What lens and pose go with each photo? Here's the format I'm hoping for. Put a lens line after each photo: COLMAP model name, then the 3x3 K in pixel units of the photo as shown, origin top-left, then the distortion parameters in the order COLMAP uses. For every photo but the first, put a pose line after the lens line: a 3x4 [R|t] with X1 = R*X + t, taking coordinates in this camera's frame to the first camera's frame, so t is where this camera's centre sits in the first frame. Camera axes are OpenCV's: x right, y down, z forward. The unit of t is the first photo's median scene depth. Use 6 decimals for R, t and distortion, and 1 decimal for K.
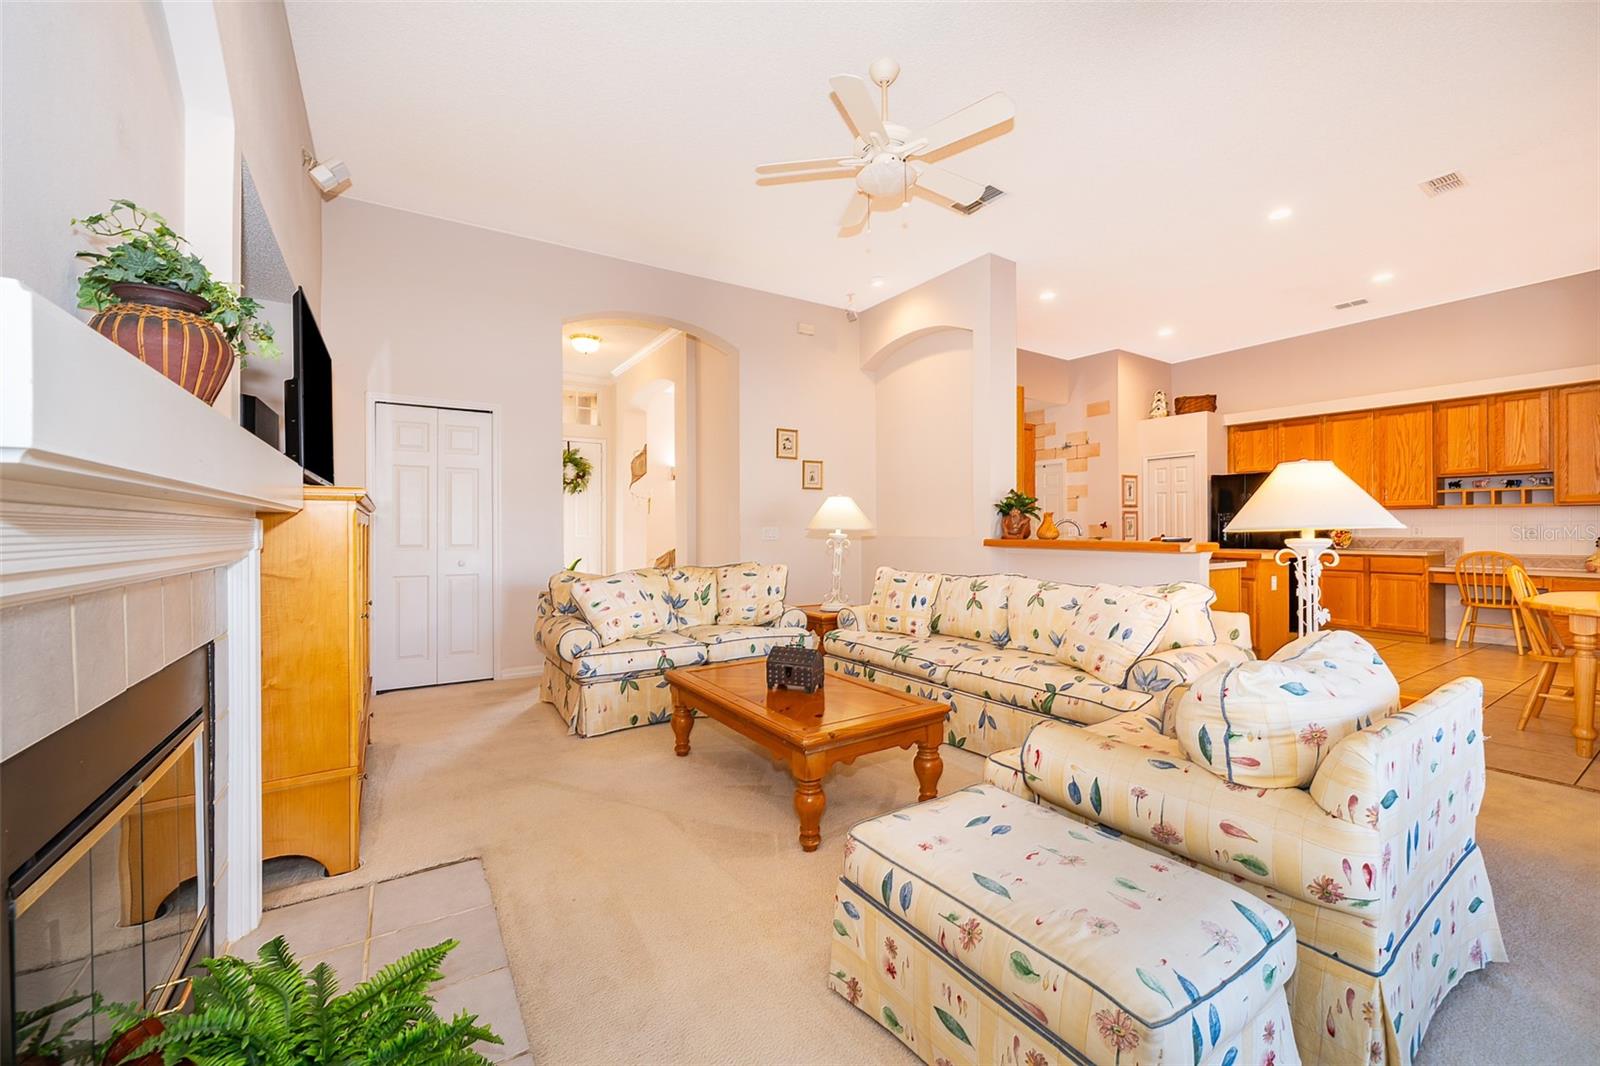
lens RADIAL K [[634.3, 0, 800.2], [0, 634.3, 524.1], [0, 0, 1]] dist [-0.002196, -0.000410]
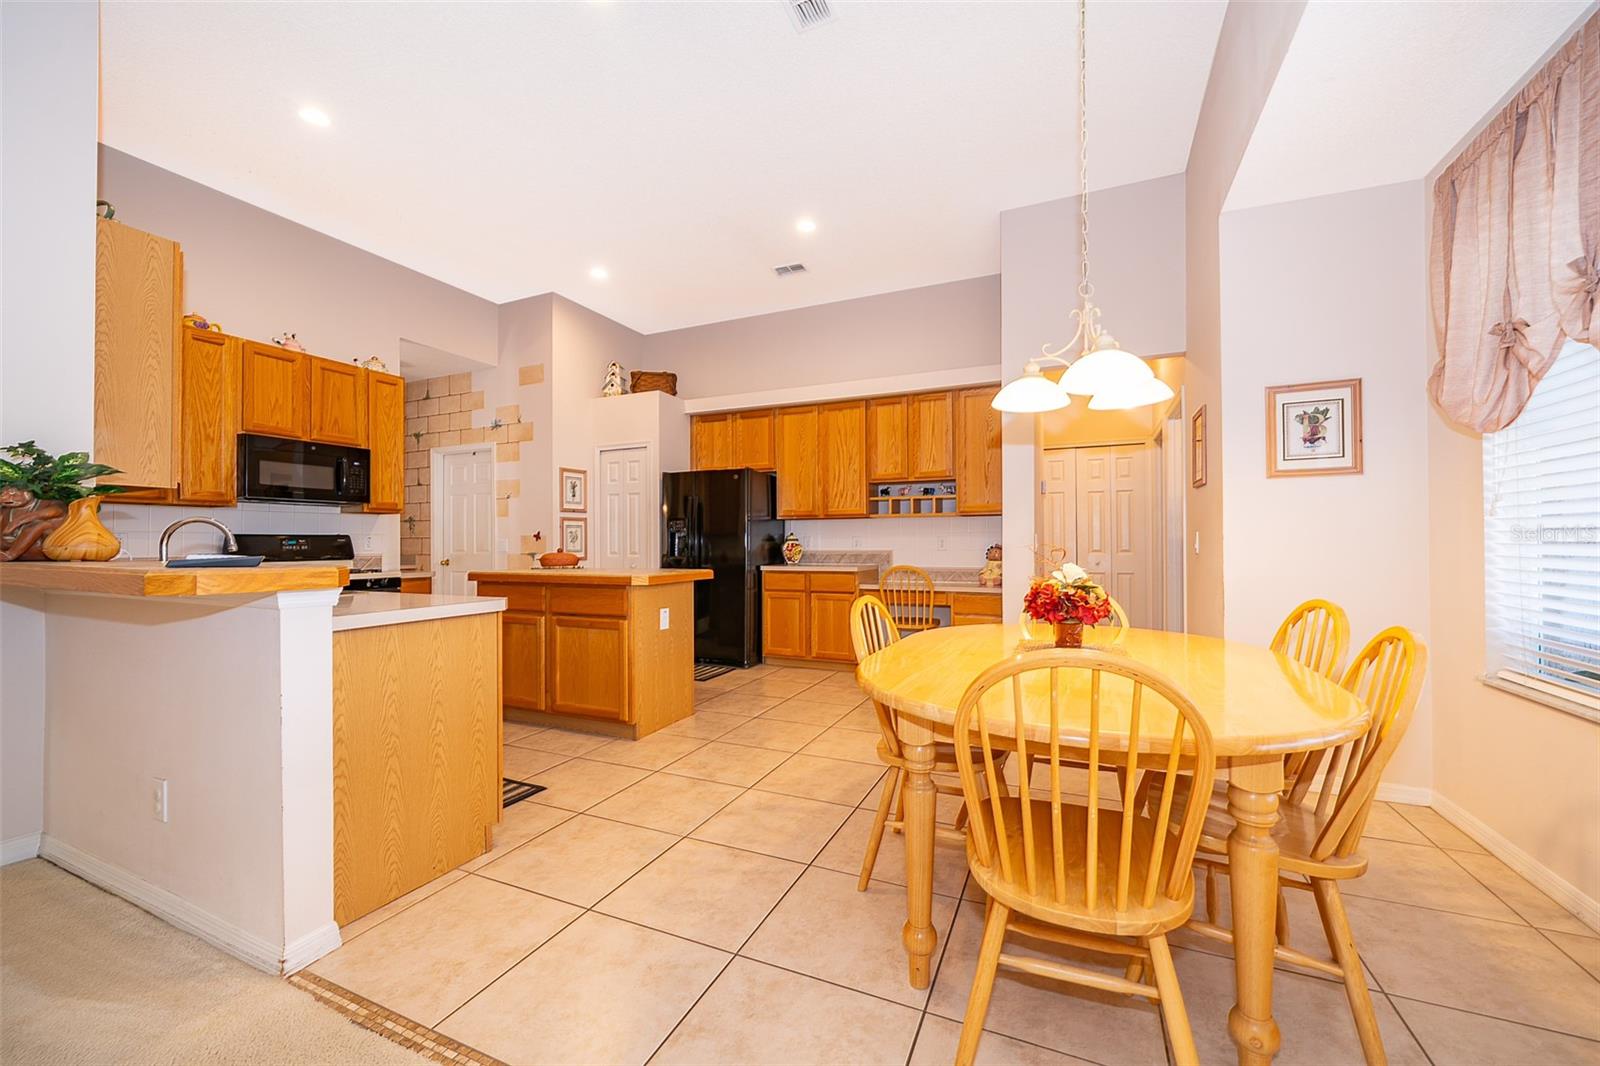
lens RADIAL K [[626.3, 0, 800.0], [0, 626.3, 533.0], [0, 0, 1]] dist [0.000349, -0.000053]
pose [[0.839038, 0.006739, 0.544031, 0.426467], [-0.001467, 0.999948, -0.010125, 0.005978], [-0.544071, 0.007697, 0.839004, 0.299771]]
